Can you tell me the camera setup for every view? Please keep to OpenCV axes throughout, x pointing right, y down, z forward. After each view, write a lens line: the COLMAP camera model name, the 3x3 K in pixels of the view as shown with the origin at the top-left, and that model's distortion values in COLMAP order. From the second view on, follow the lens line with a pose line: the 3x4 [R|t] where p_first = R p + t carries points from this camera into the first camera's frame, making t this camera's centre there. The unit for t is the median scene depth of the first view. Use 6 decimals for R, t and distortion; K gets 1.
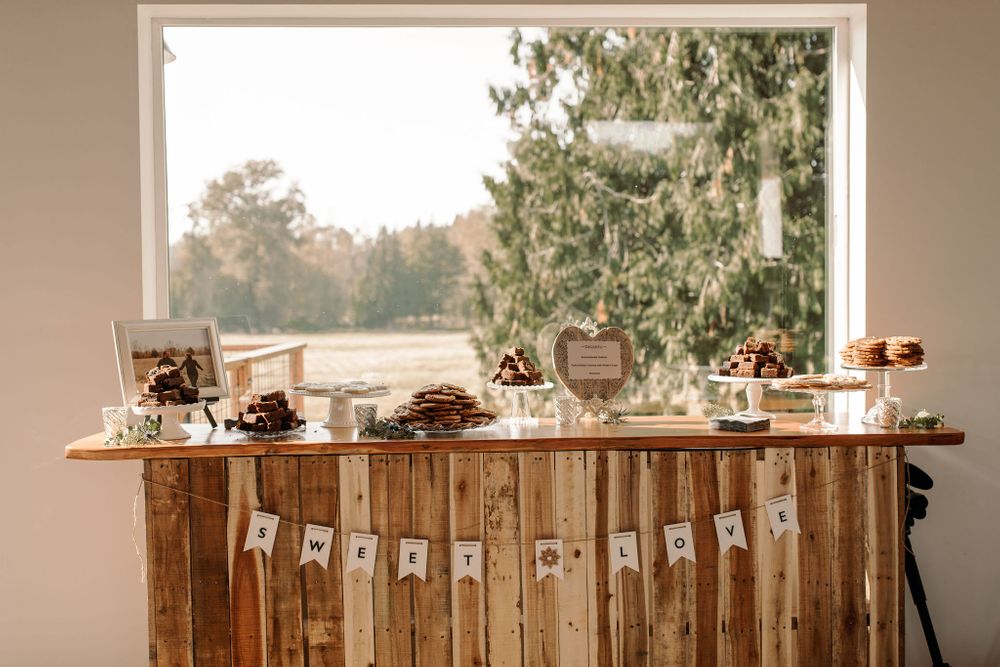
lens RADIAL K [[939.9, 0, 500.0], [0, 939.9, 333.5], [0, 0, 1]] dist [0.016991, 0.005835]
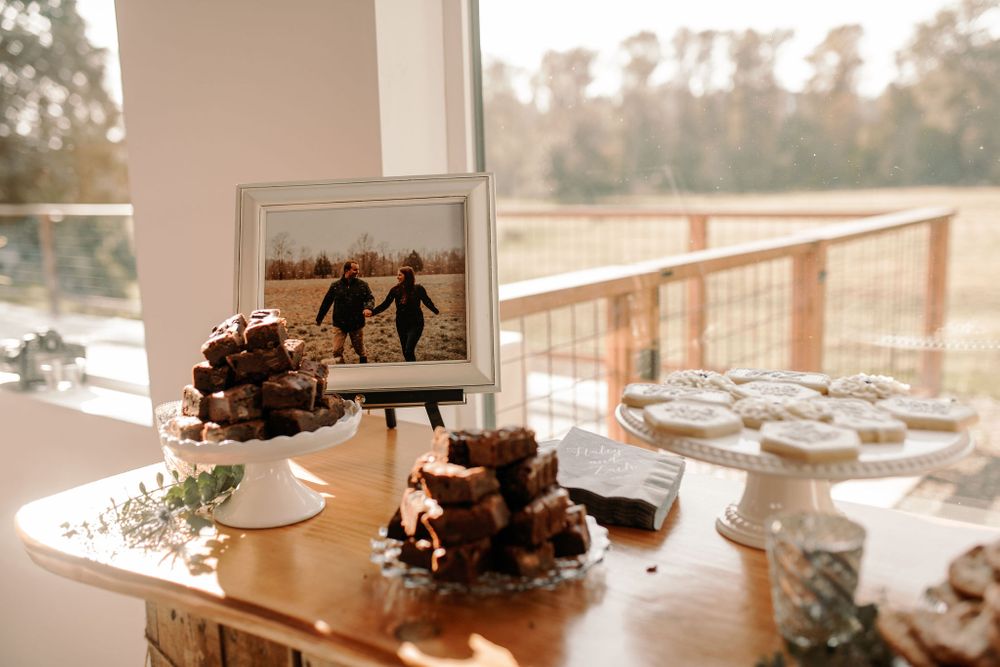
lens RADIAL K [[939.9, 0, 500.0], [0, 939.9, 333.5], [0, 0, 1]] dist [0.016991, 0.005835]
pose [[0.763471, 0.095974, -0.638672, -0.052089], [0.001507, 0.988630, 0.150364, -0.010352], [0.645841, -0.115761, 0.754645, 0.728147]]
